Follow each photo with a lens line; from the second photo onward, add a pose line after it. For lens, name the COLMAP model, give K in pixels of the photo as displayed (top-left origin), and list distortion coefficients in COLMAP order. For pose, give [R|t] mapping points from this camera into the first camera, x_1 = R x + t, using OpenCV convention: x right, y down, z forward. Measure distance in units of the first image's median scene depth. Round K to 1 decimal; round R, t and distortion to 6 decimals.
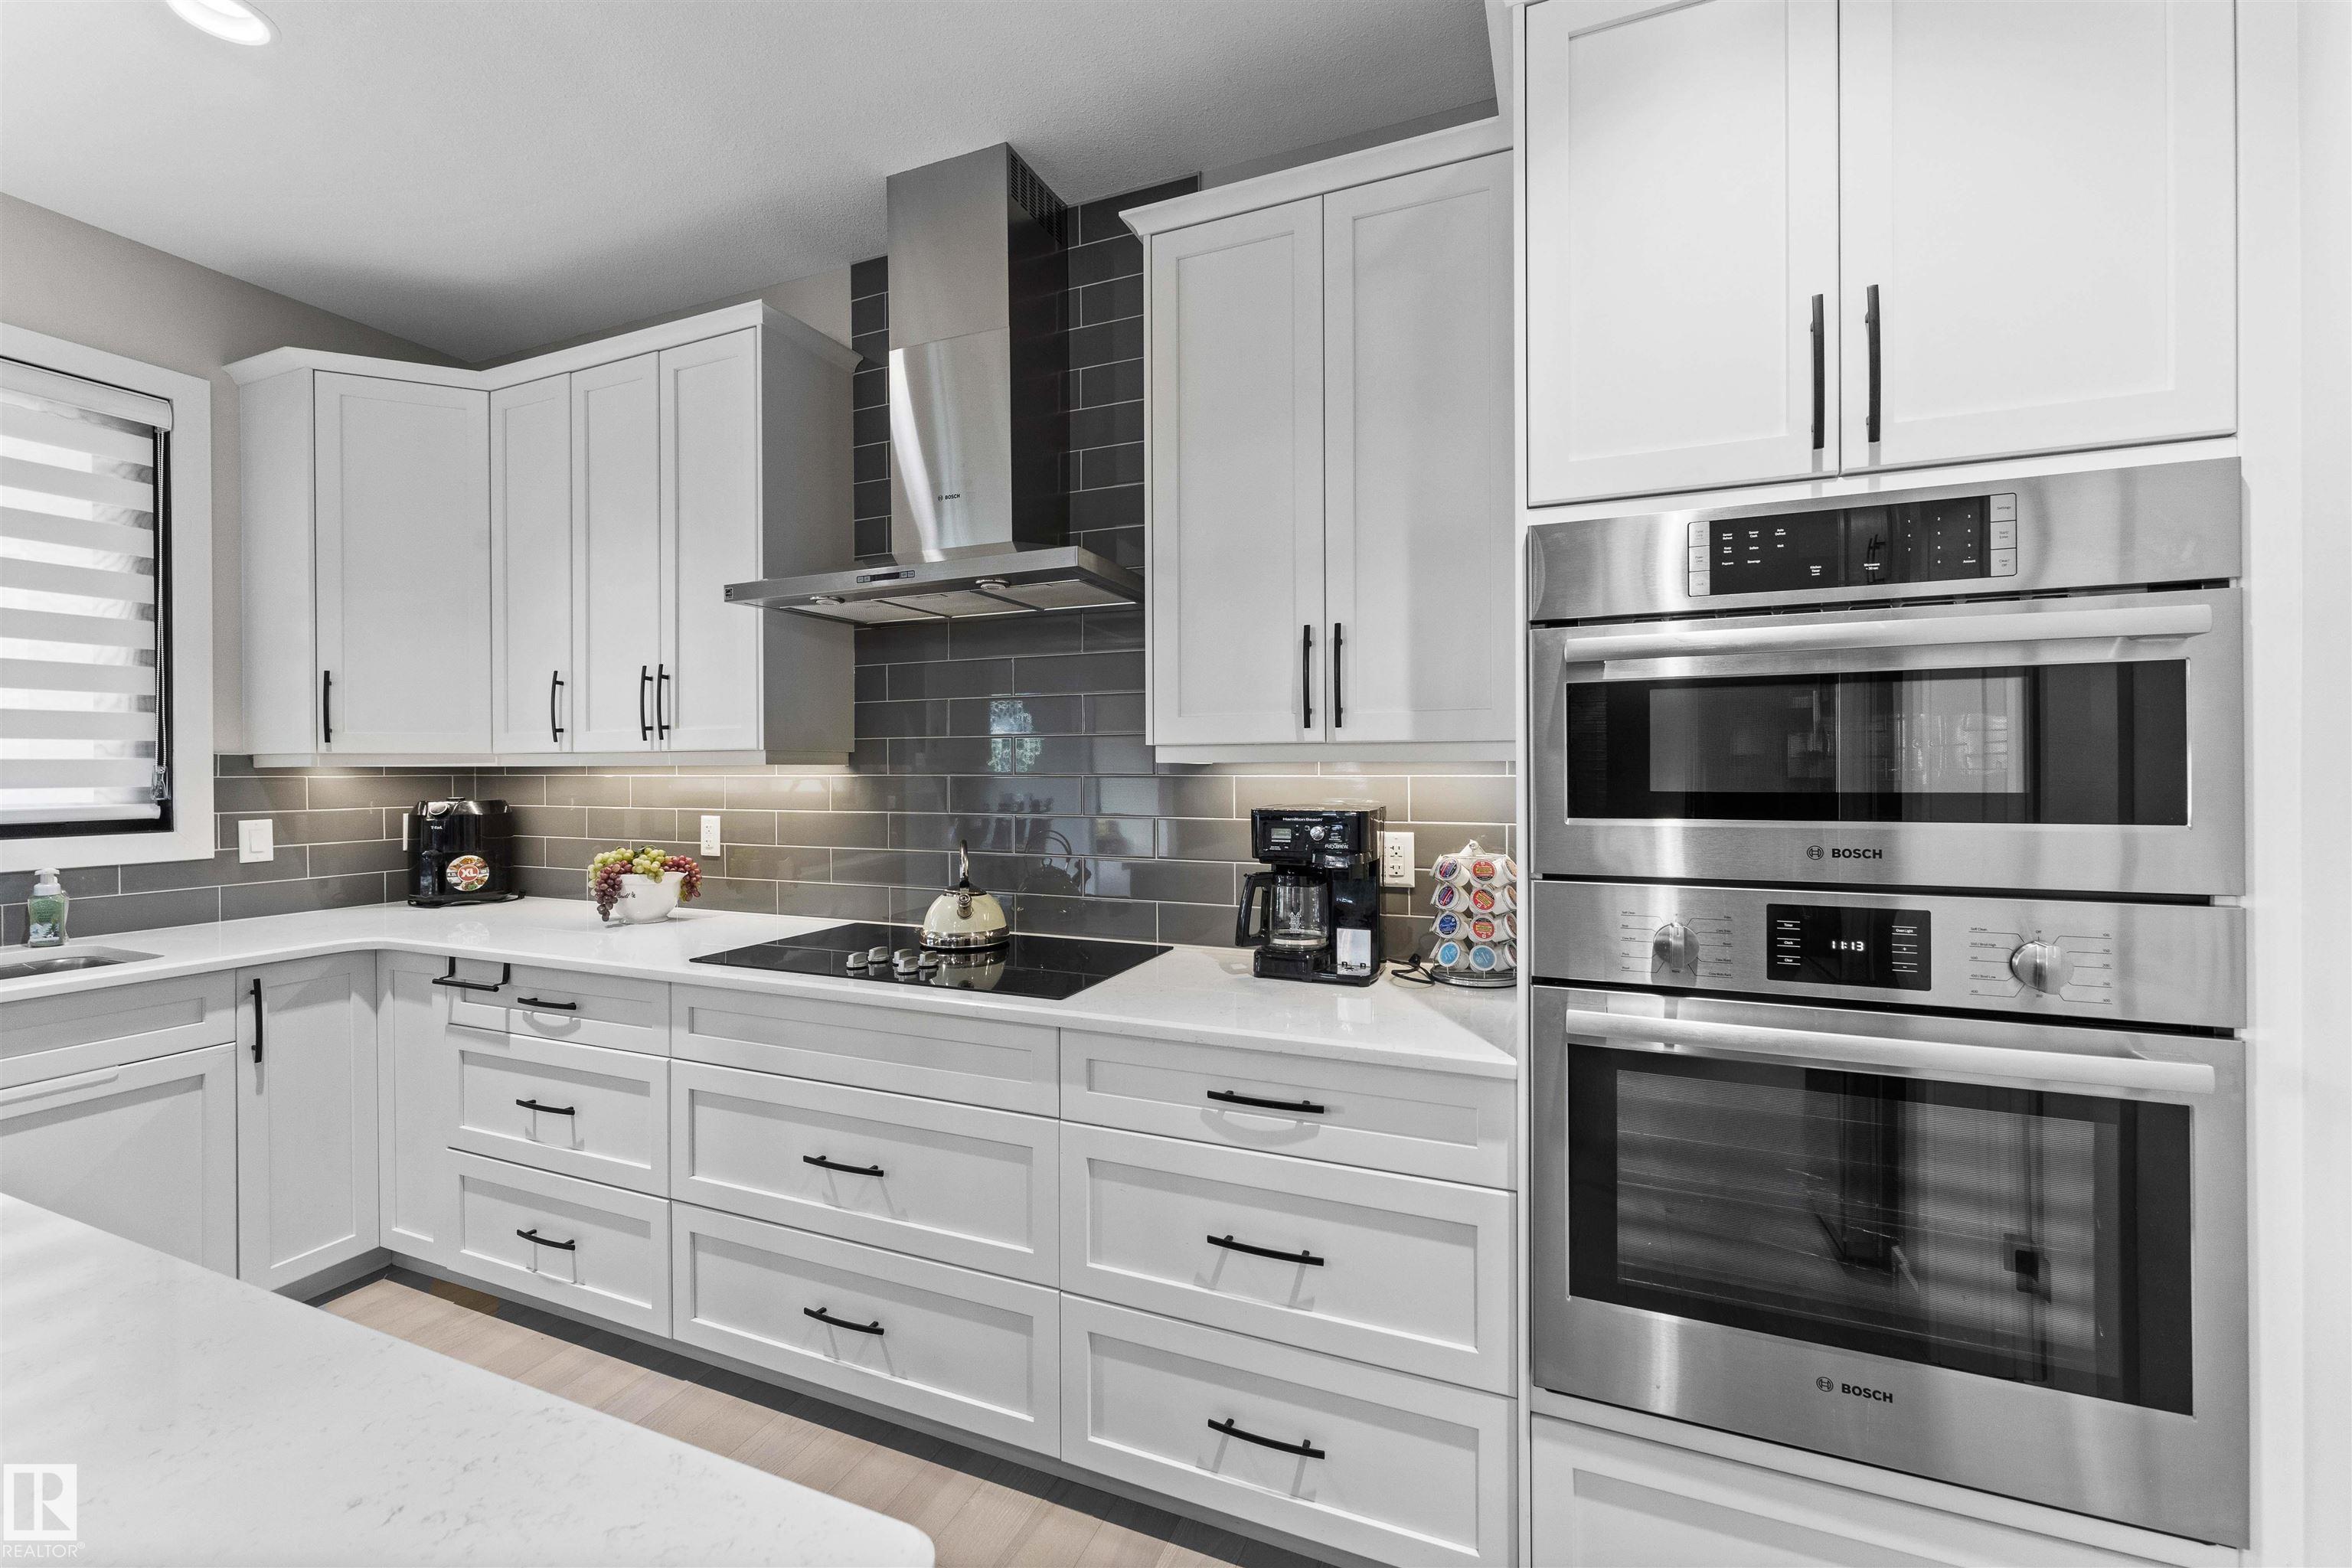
lens RADIAL K [[968.0, 0, 1179.2], [0, 968.0, 771.3], [0, 0, 1]] dist [0.002608, -0.001304]
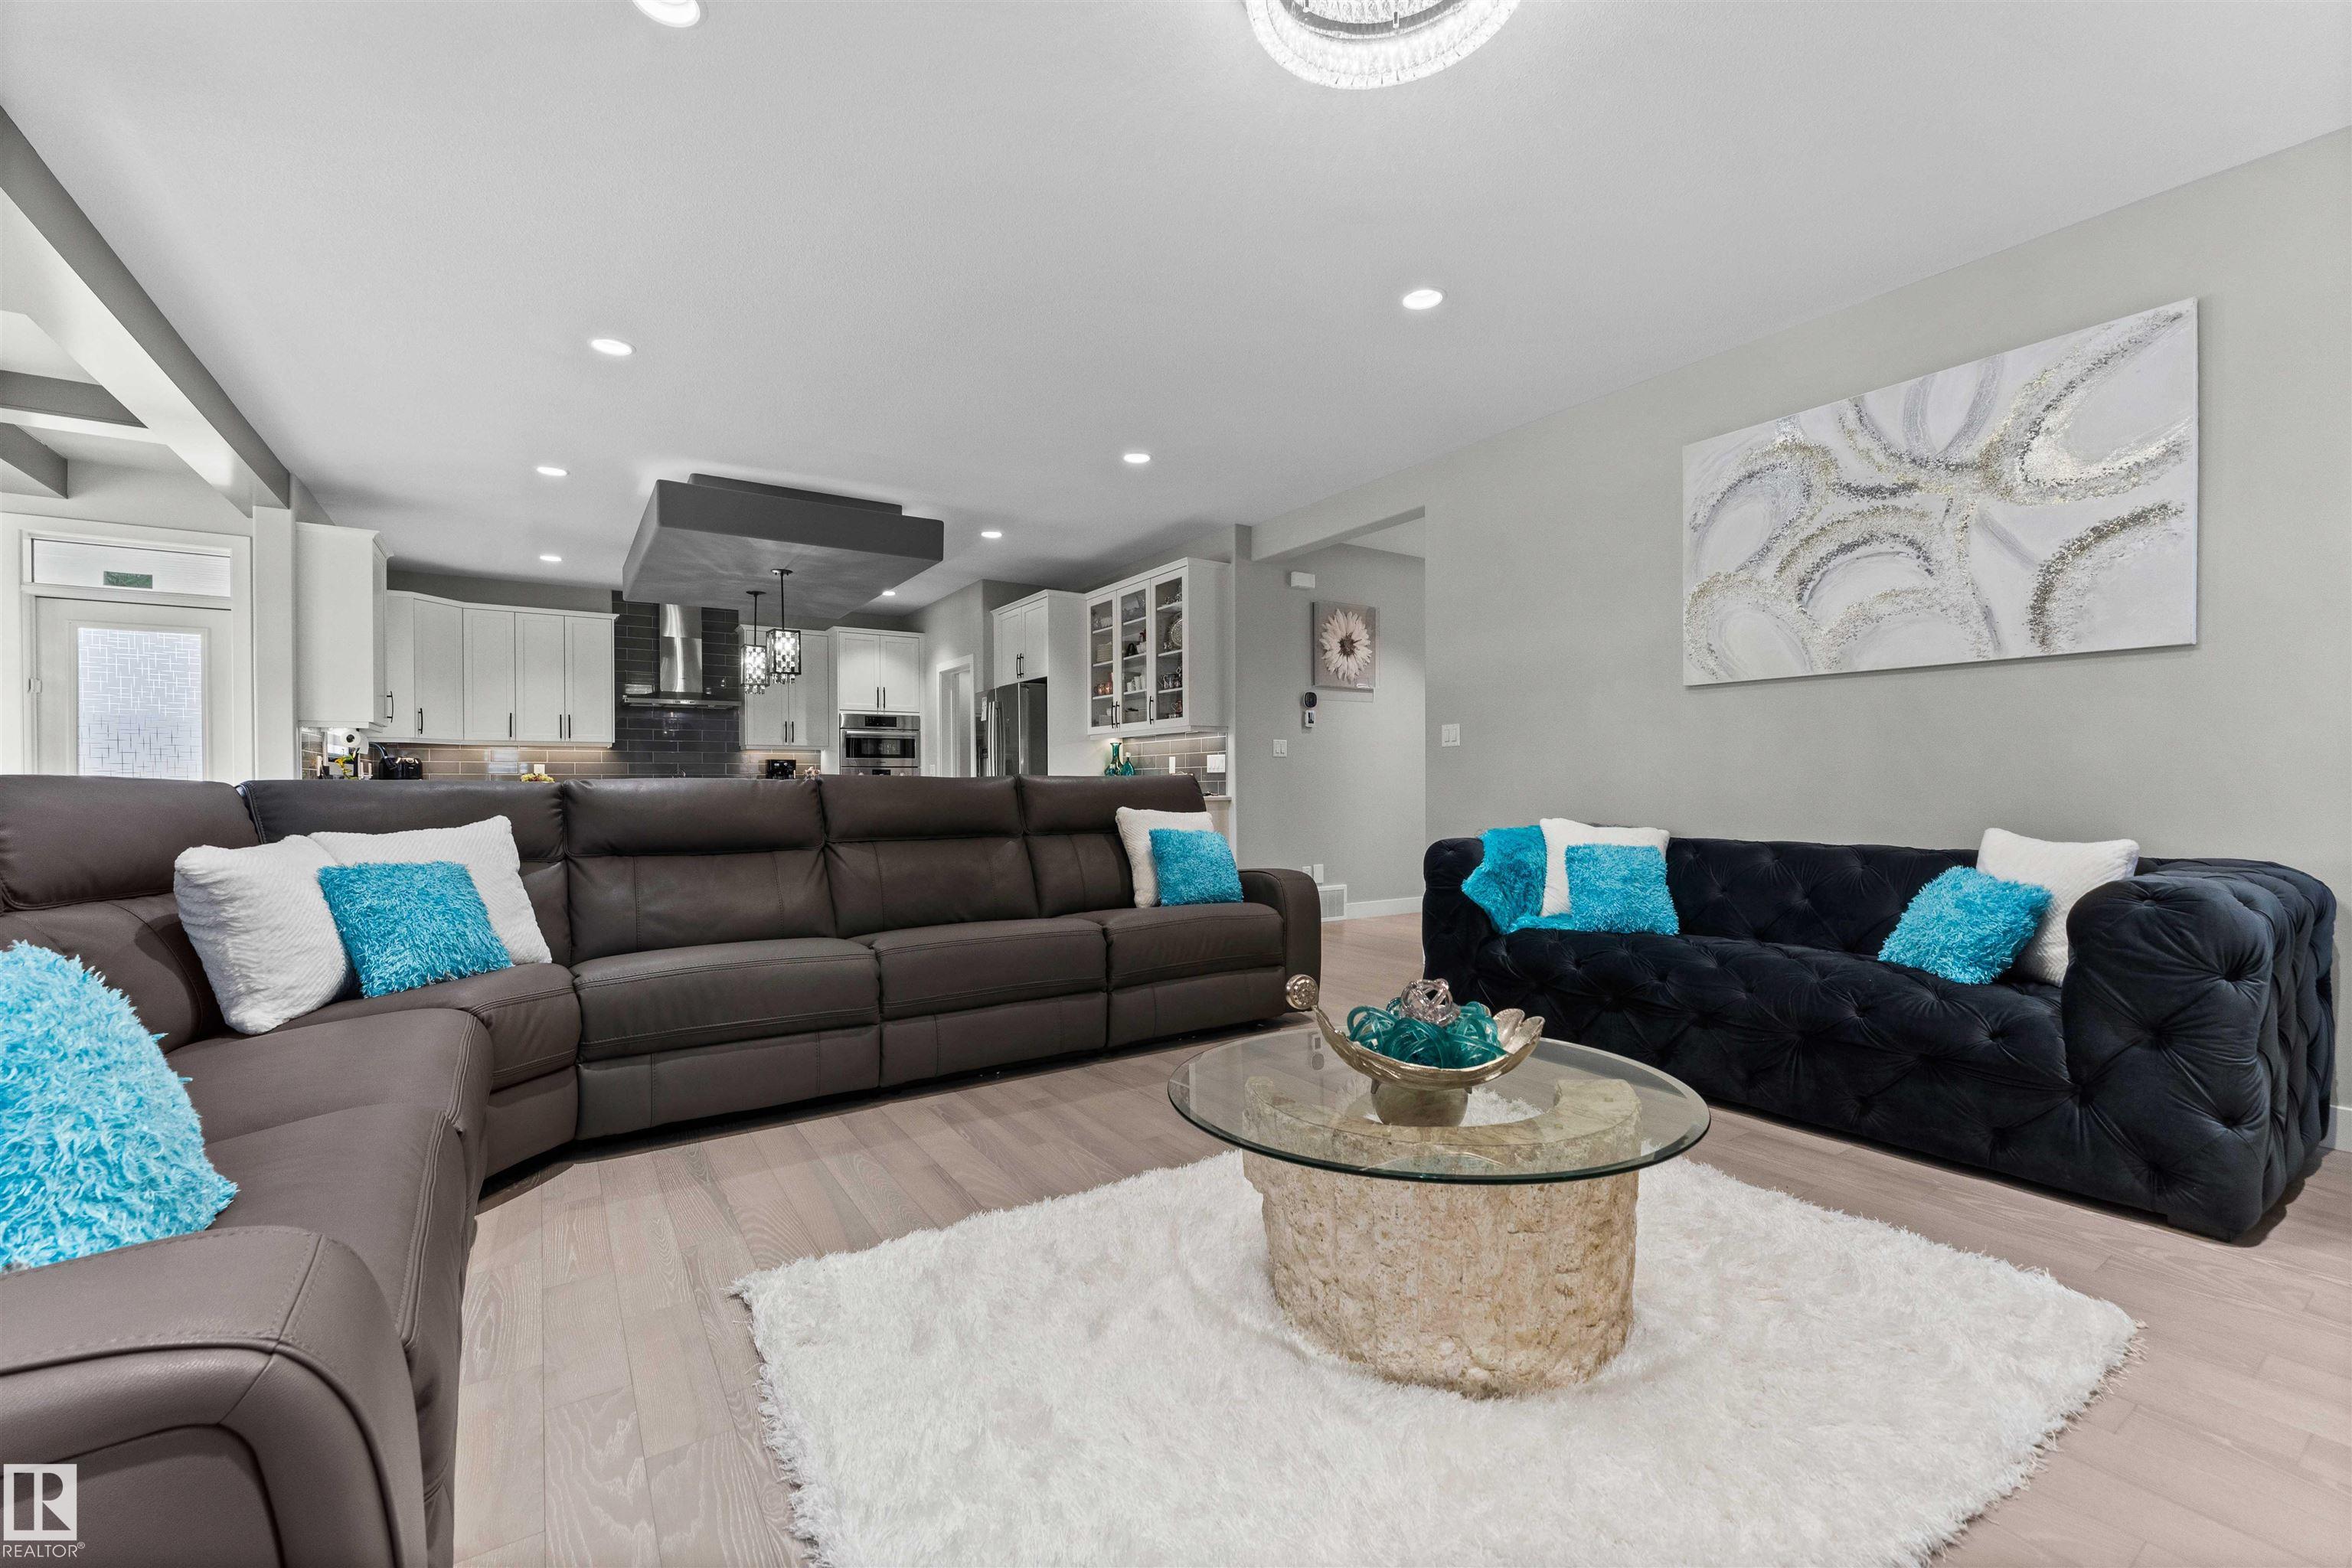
lens RADIAL K [[968.0, 0, 1174.7], [0, 968.0, 777.5], [0, 0, 1]] dist [0.002608, -0.001304]
pose [[0.564816, 0.002349, 0.825213, -2.726145], [0.003600, 0.999979, -0.005310, 0.161830], [-0.825209, 0.005970, 0.564796, -3.303115]]
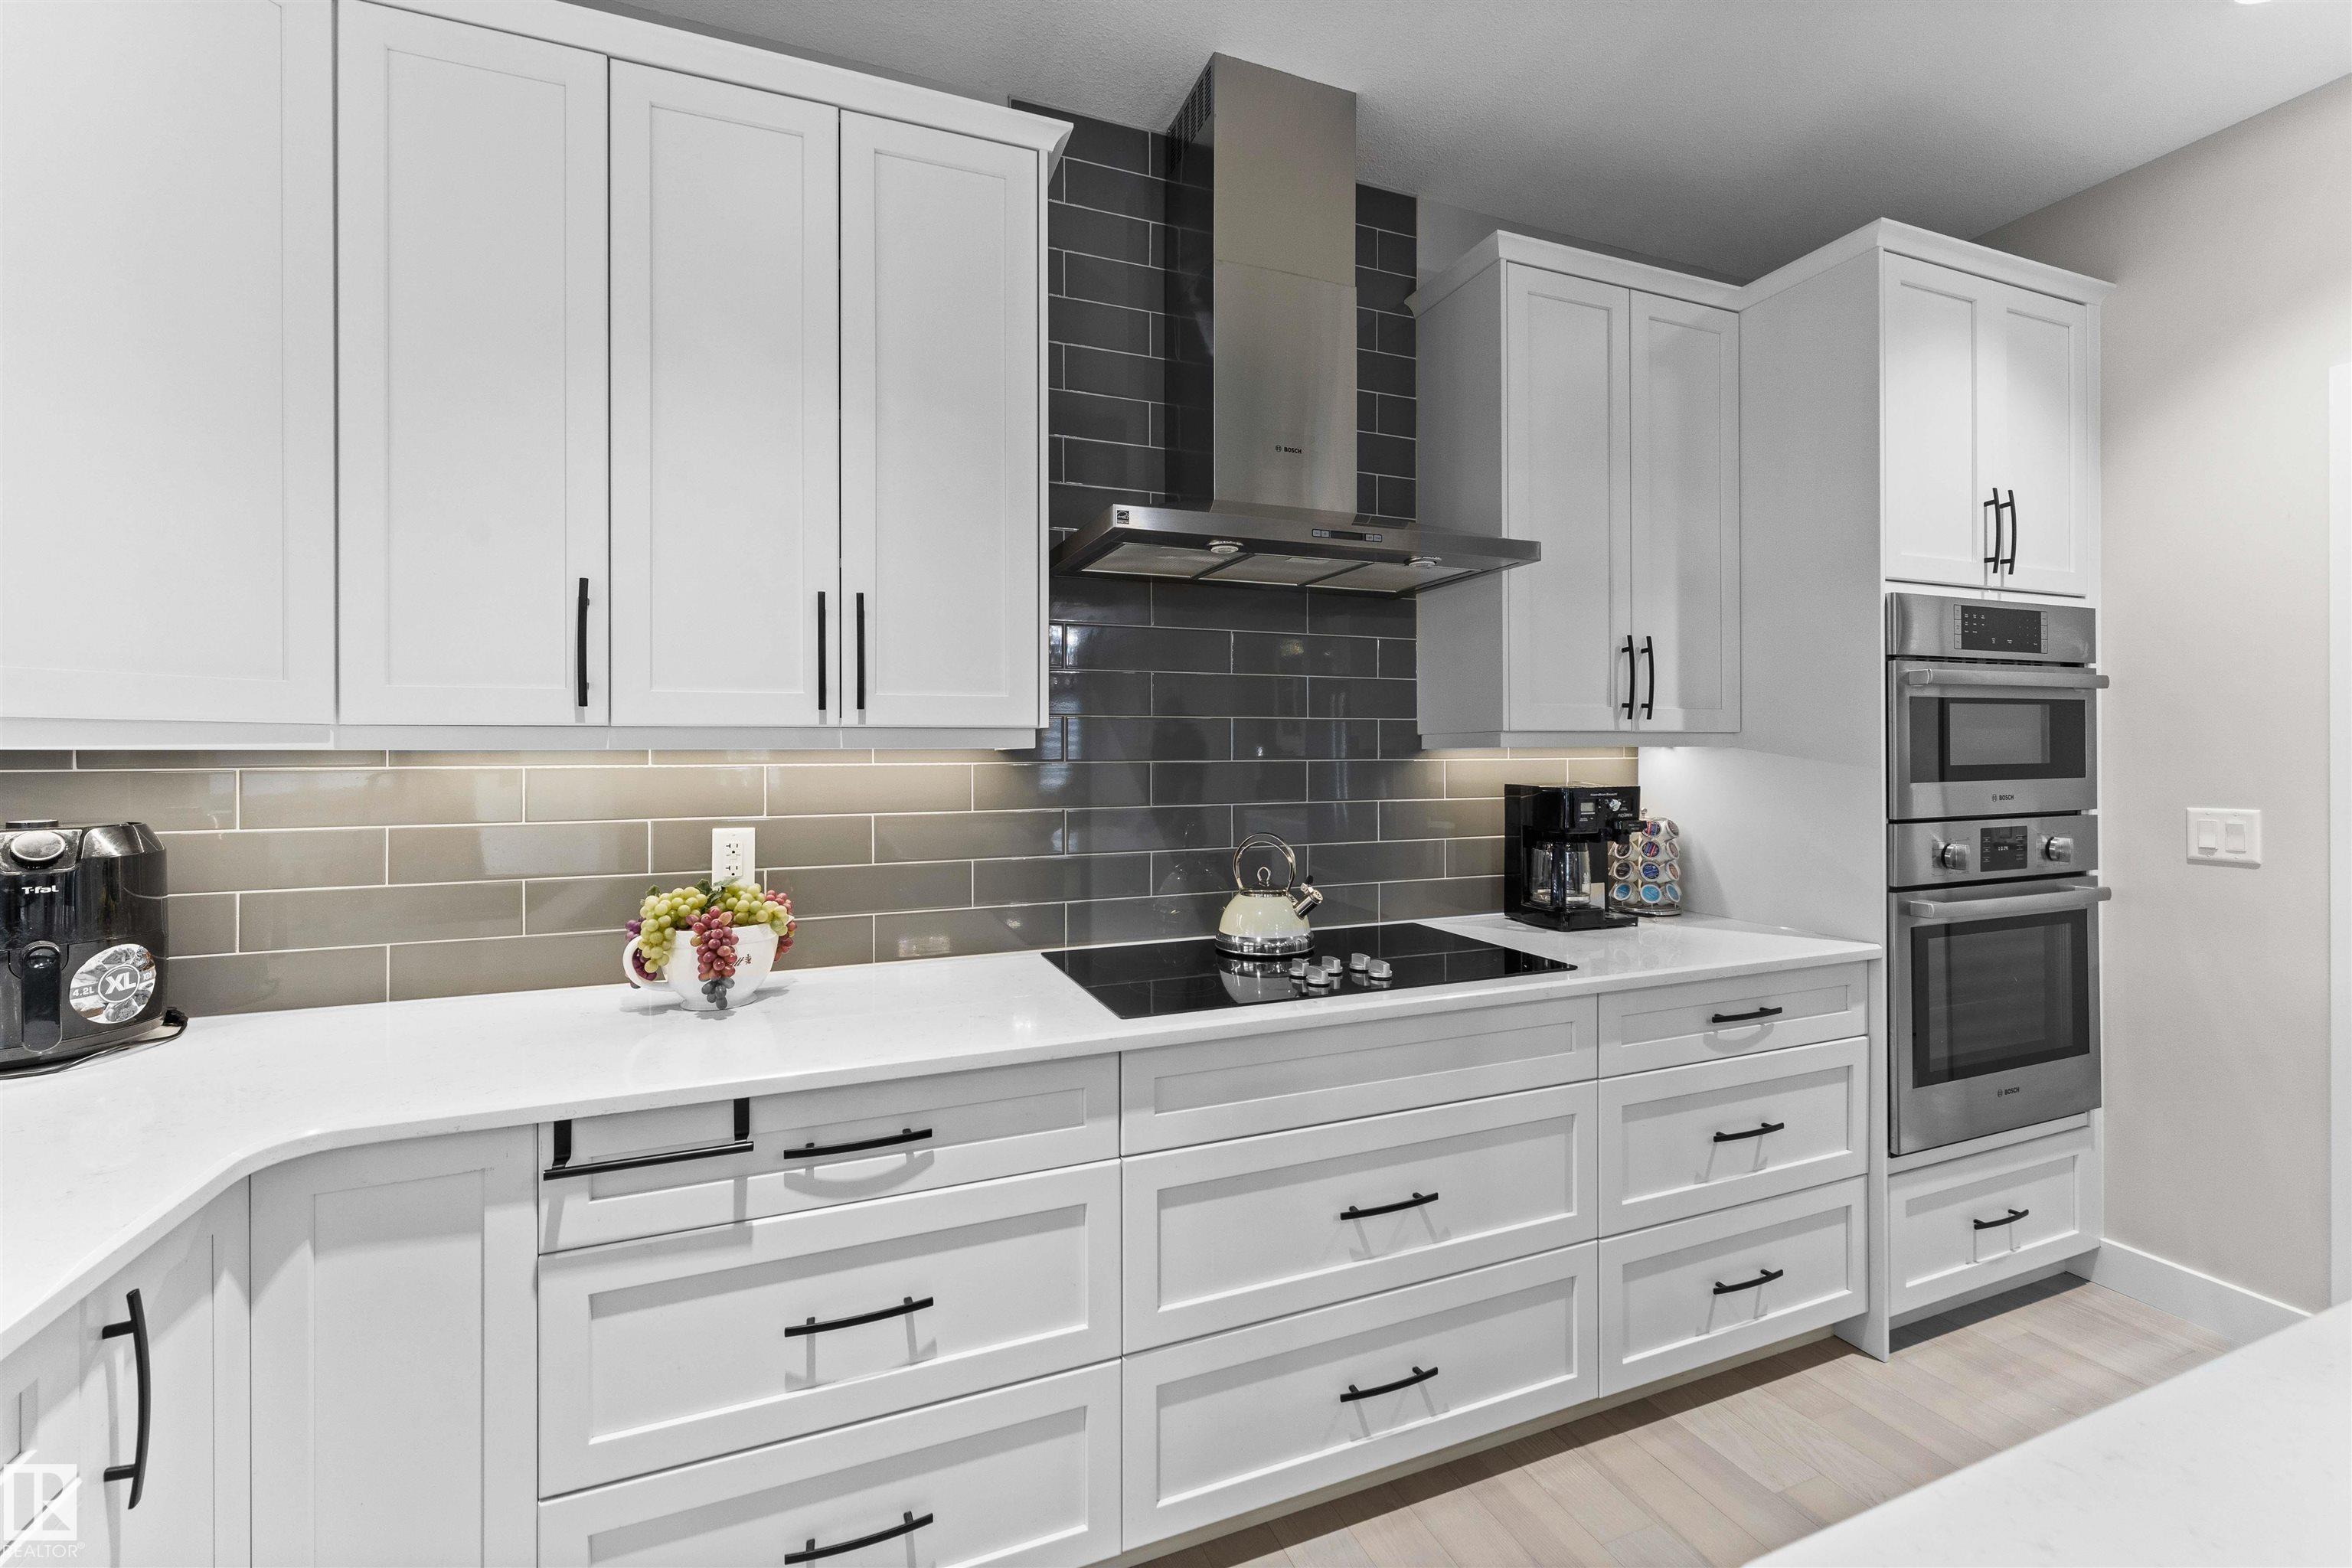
lens RADIAL K [[968.0, 0, 1169.1], [0, 968.0, 748.7], [0, 0, 1]] dist [0.002608, -0.001304]
pose [[0.717409, 0.000952, 0.696652, -1.107477], [0.004523, 0.999972, -0.006023, -0.002489], [-0.696638, 0.007472, 0.717384, 0.509678]]
